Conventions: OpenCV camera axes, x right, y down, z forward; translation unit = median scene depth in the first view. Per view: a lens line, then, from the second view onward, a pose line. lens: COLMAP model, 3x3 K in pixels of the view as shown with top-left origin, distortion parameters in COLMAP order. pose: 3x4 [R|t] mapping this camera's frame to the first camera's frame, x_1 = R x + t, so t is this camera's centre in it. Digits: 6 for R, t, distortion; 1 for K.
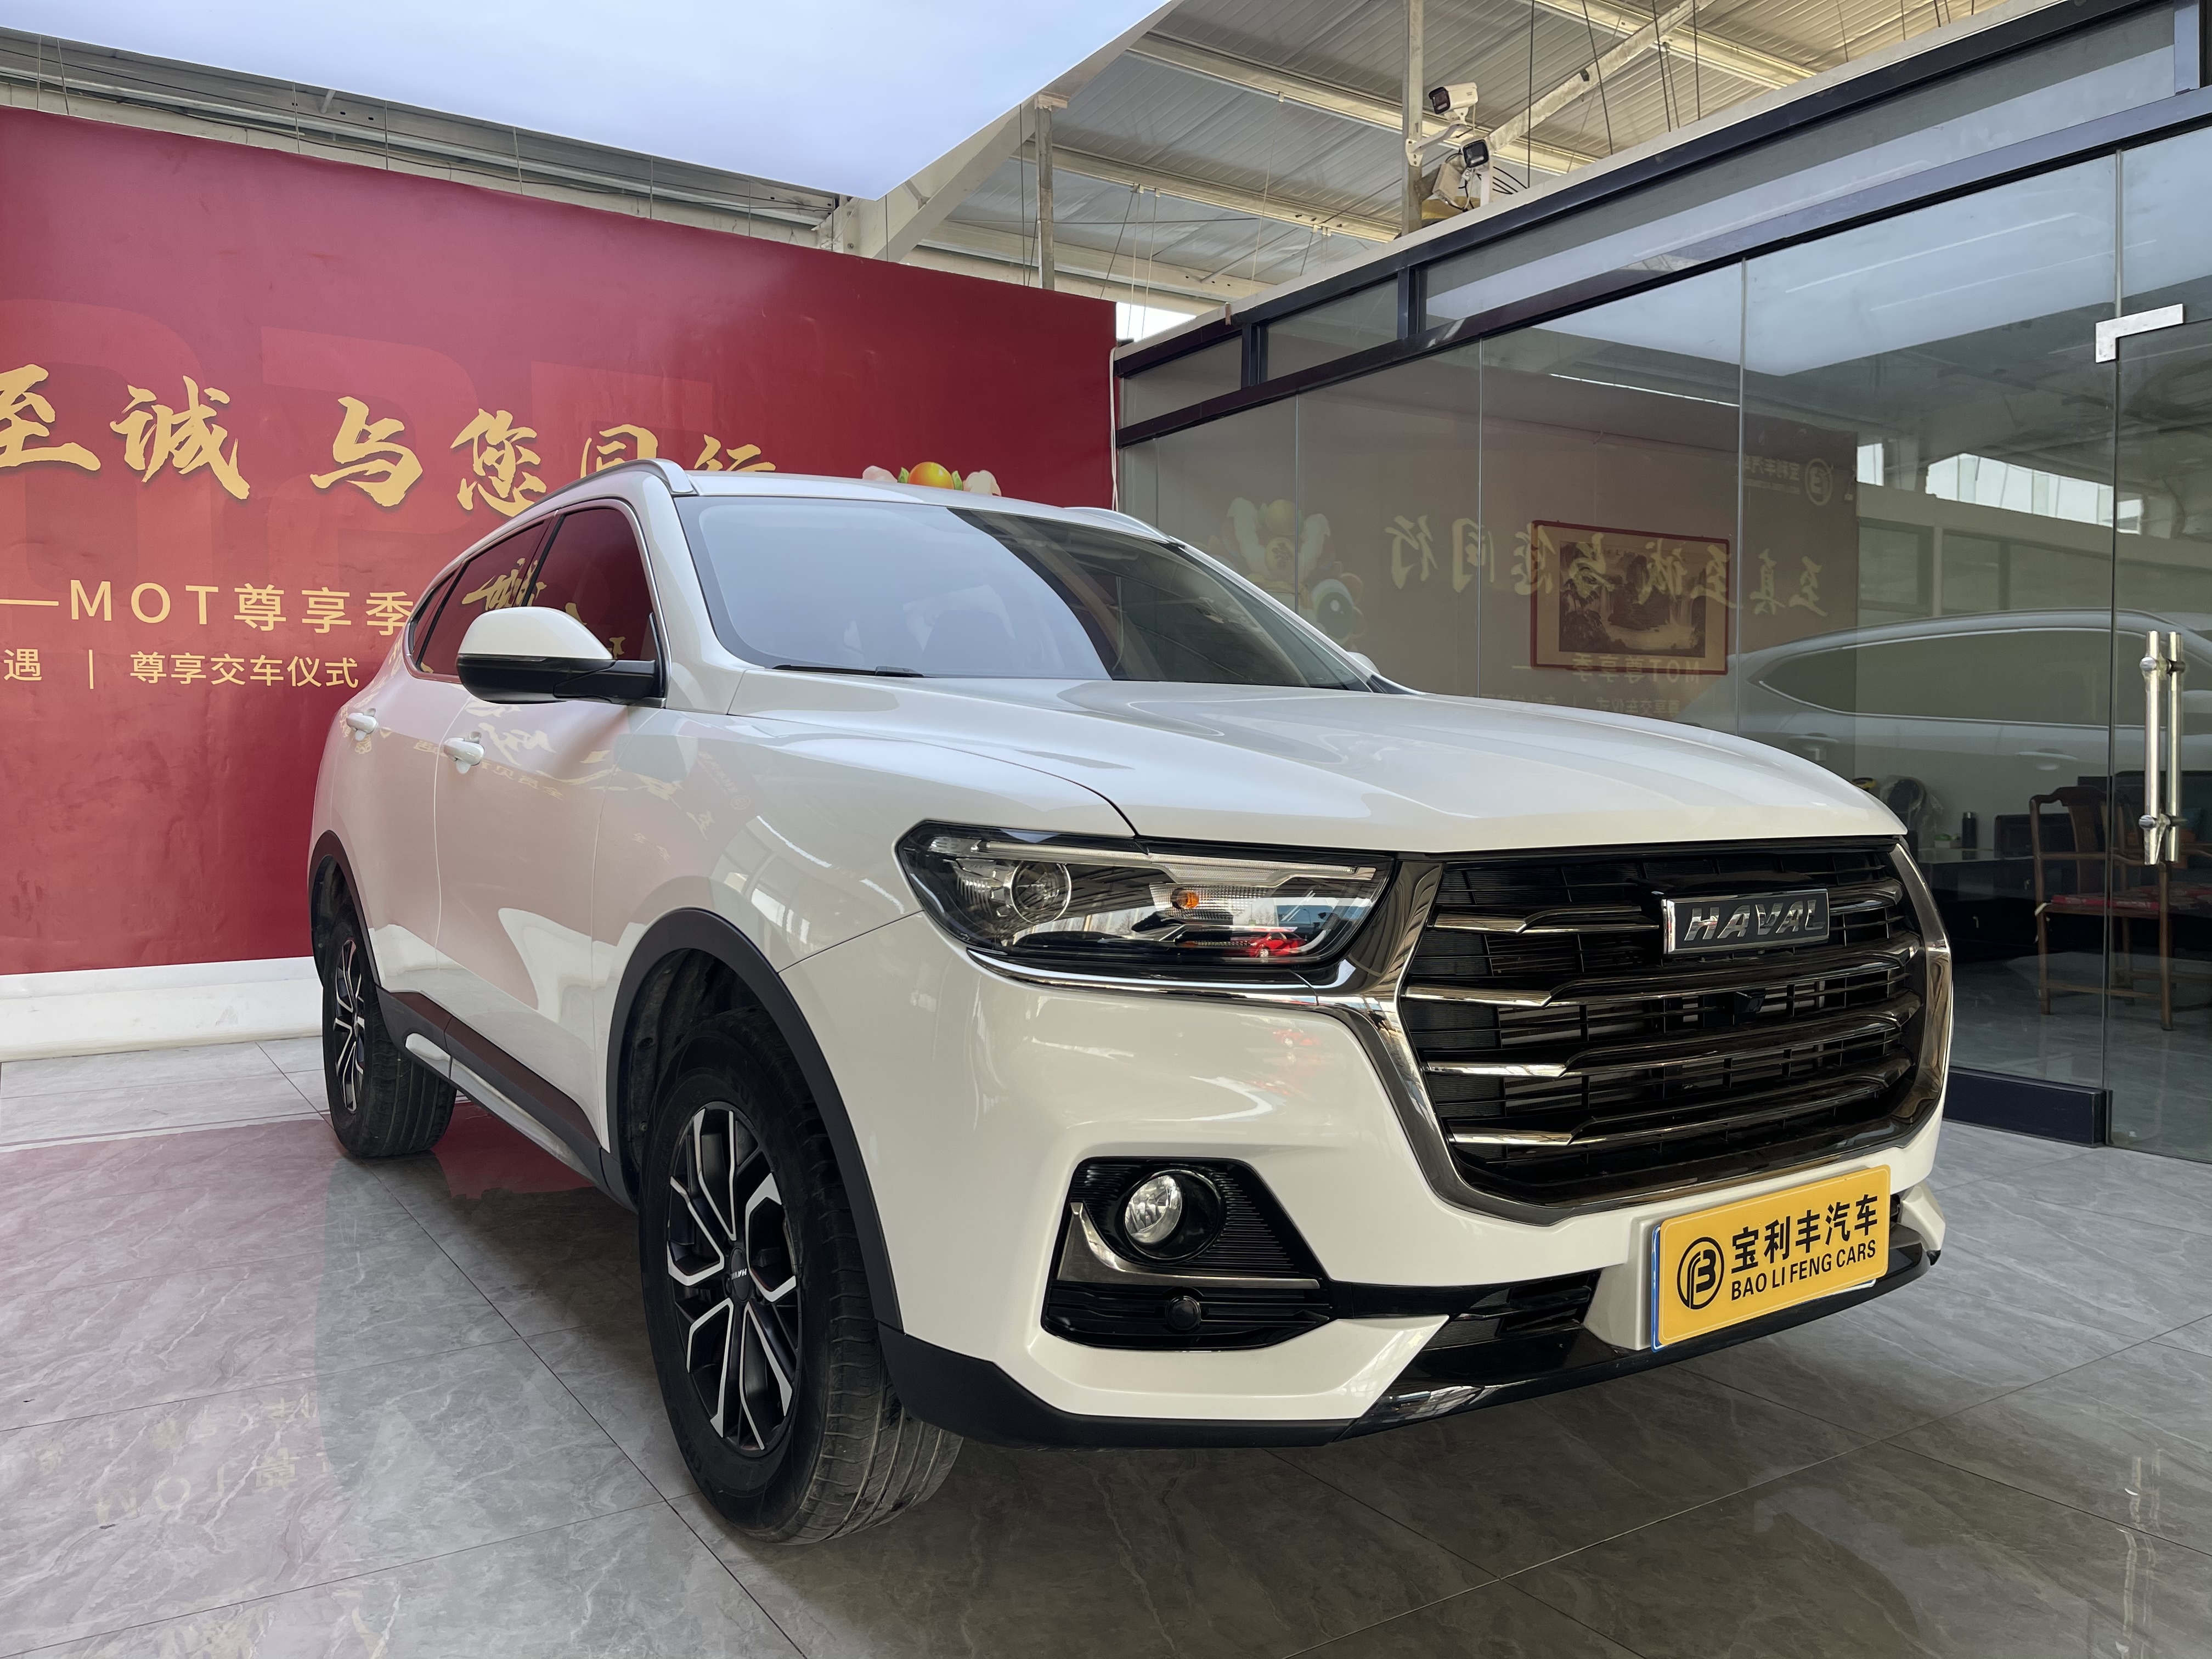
lens RADIAL K [[1653.7, 0, 1106.0], [0, 1653.7, 829.5], [0, 0, 1]] dist [0.081004, -0.107091]
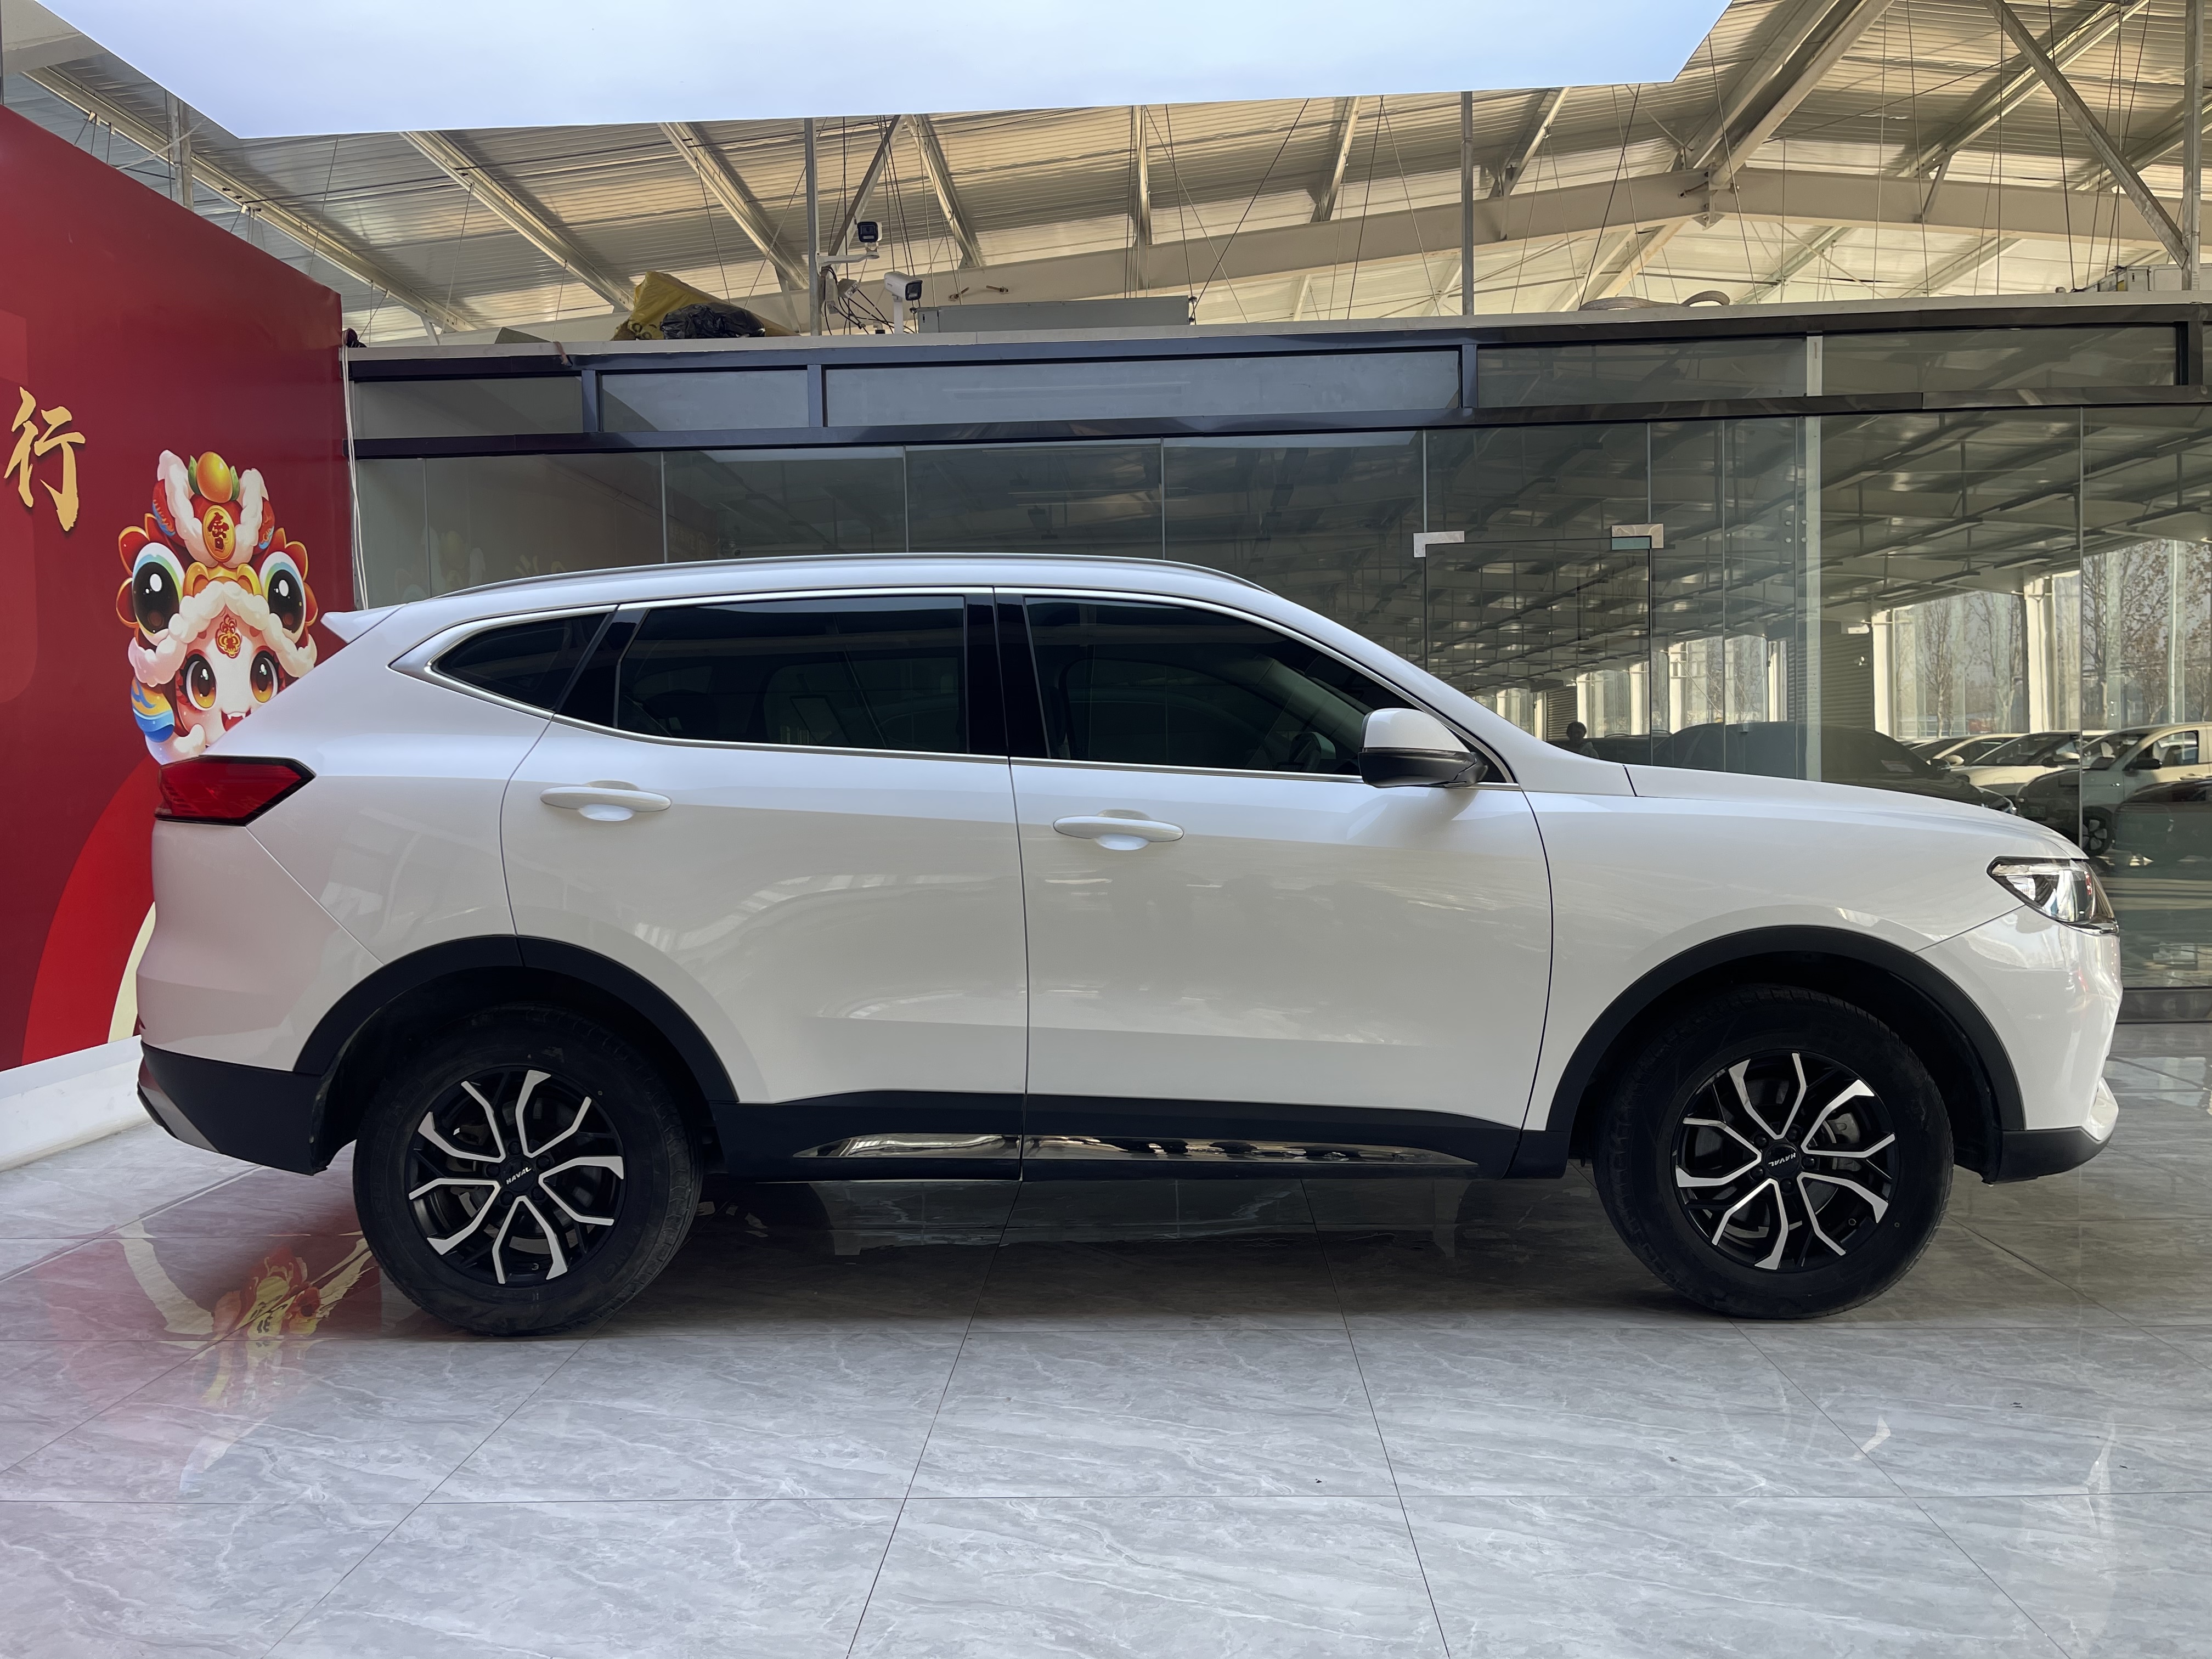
lens RADIAL K [[1653.7, 0, 1106.0], [0, 1653.7, 829.5], [0, 0, 1]] dist [0.081004, -0.107091]
pose [[0.578680, -0.038102, 0.814664, -1.815942], [0.048709, 0.998740, 0.012111, -0.086874], [-0.814099, 0.032673, 0.579806, 0.596404]]
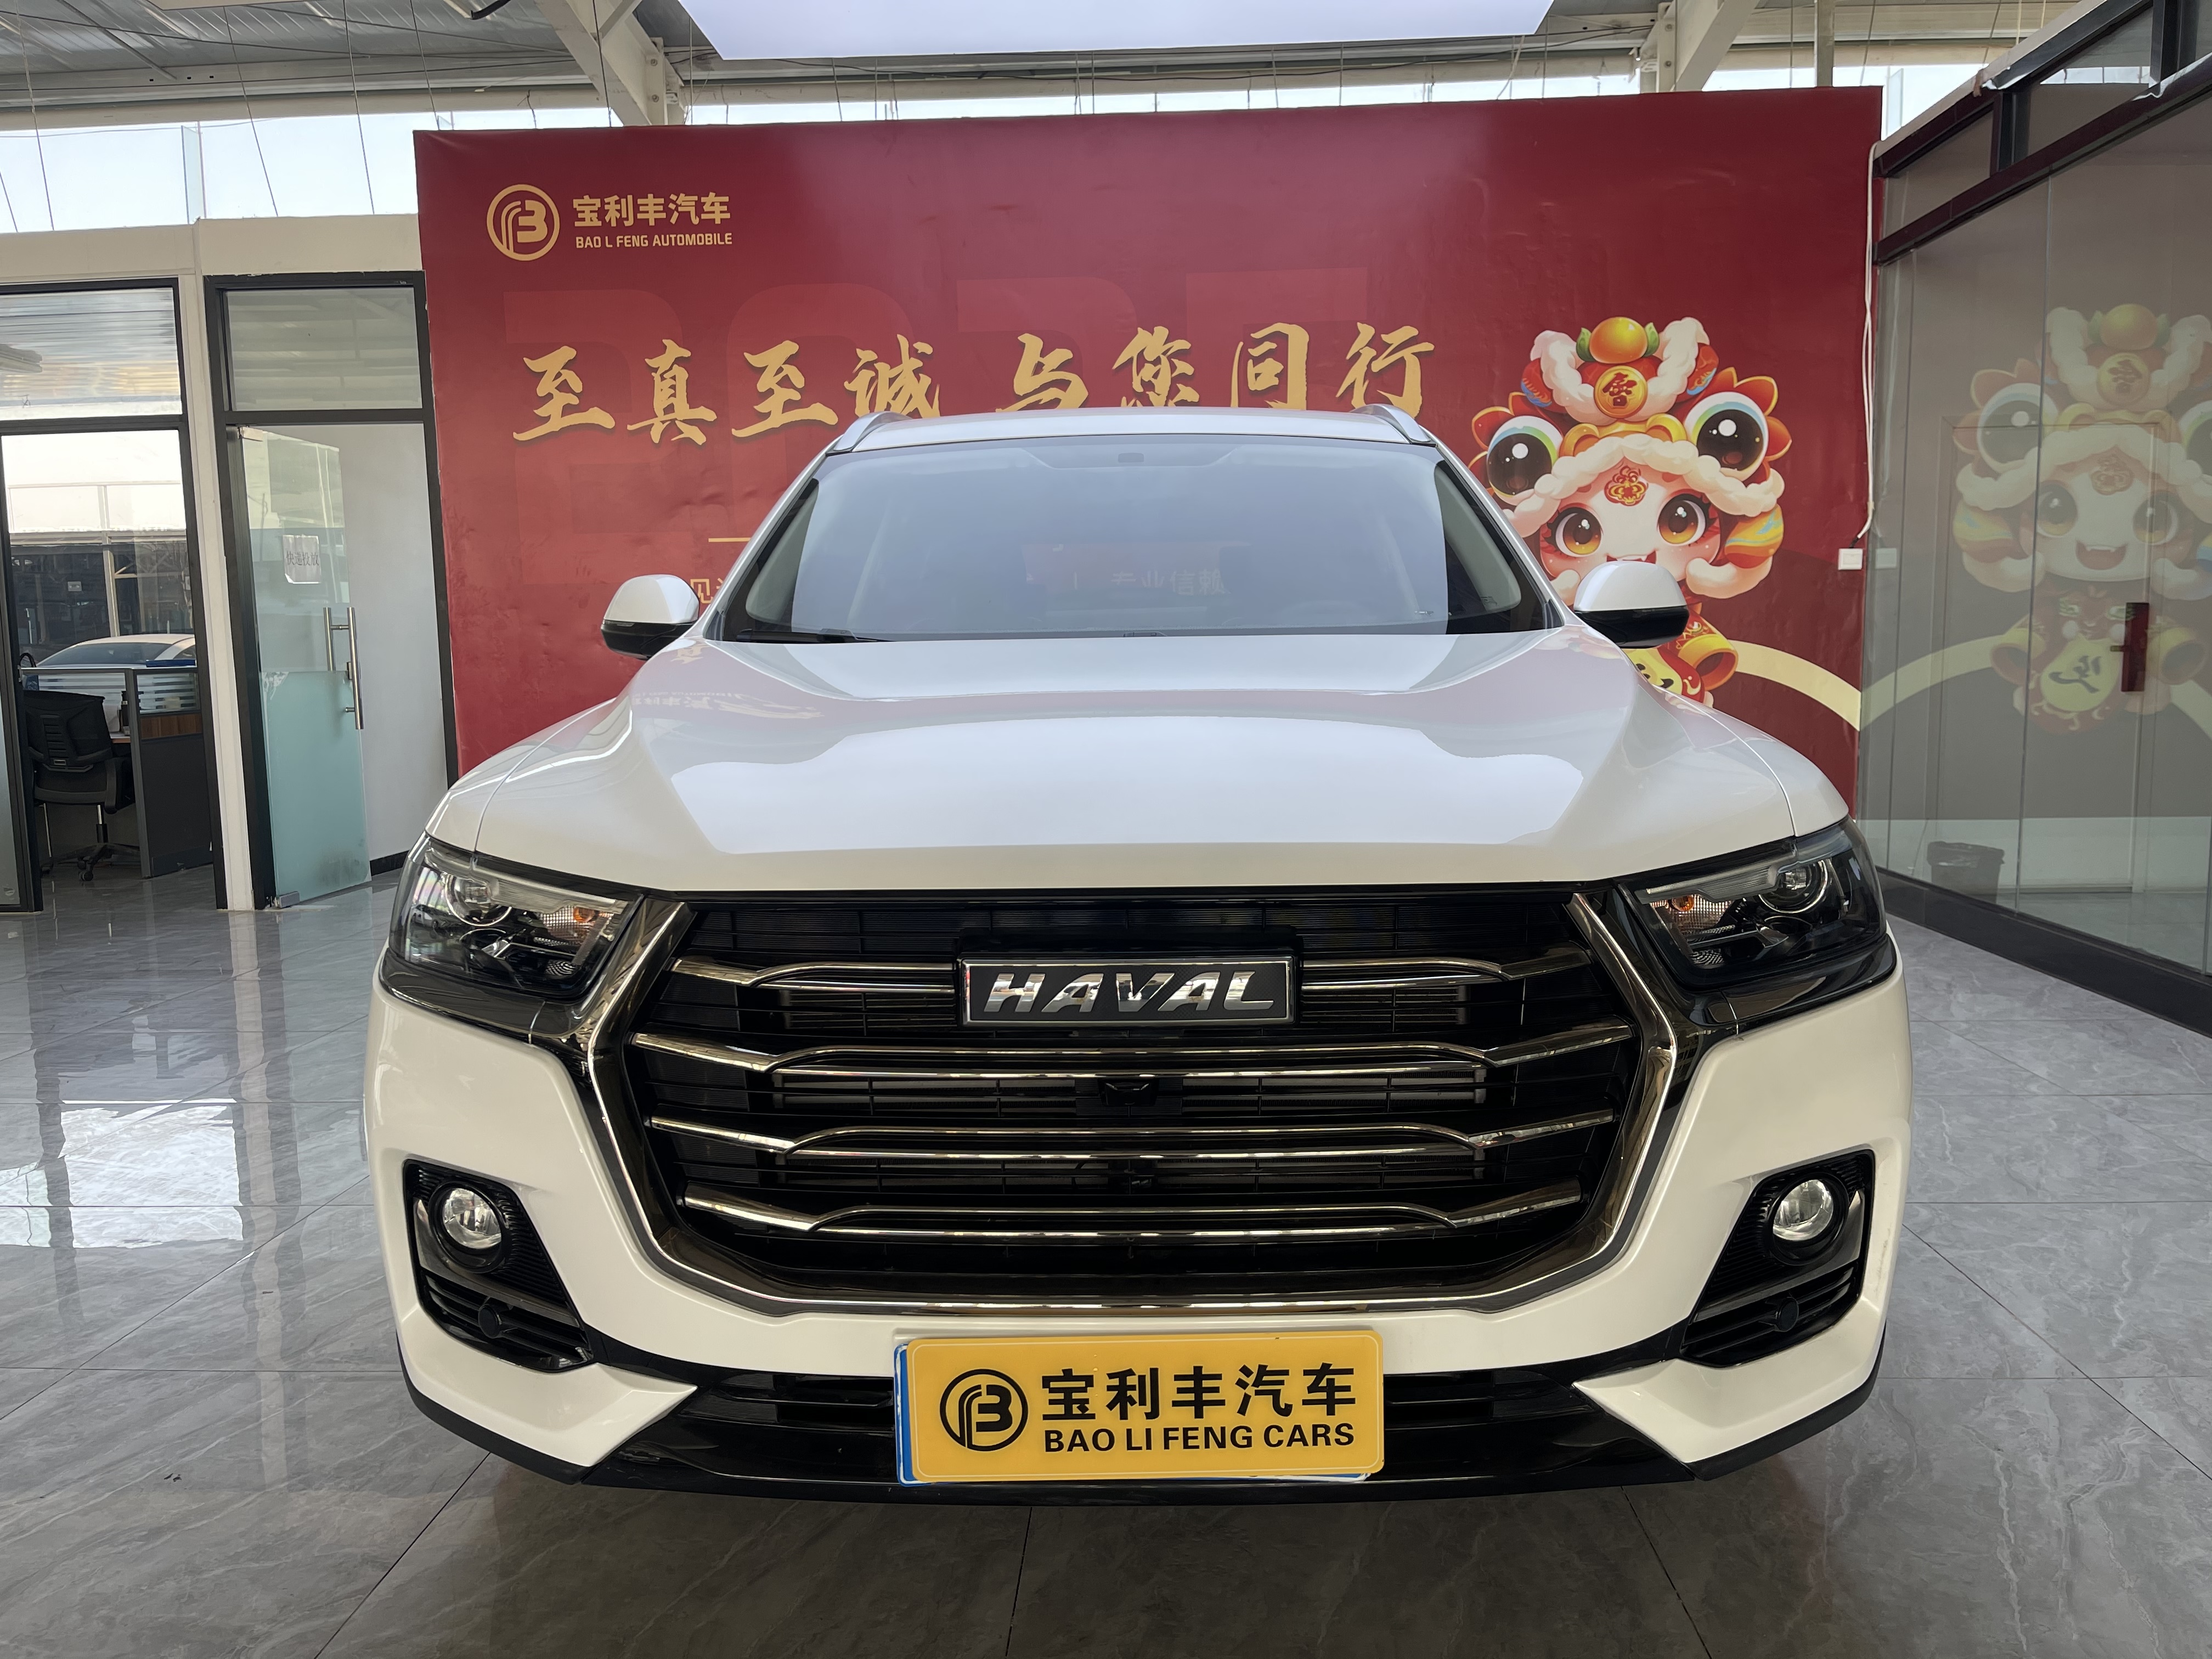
lens RADIAL K [[1662.1, 0, 1114.6], [0, 1662.1, 840.5], [0, 0, 1]] dist [0.022719, -0.016155]
pose [[0.818406, 0.058949, -0.571609, 0.695579], [-0.006935, 0.995665, 0.092752, -0.074586], [0.574599, -0.071944, 0.815267, 0.310430]]
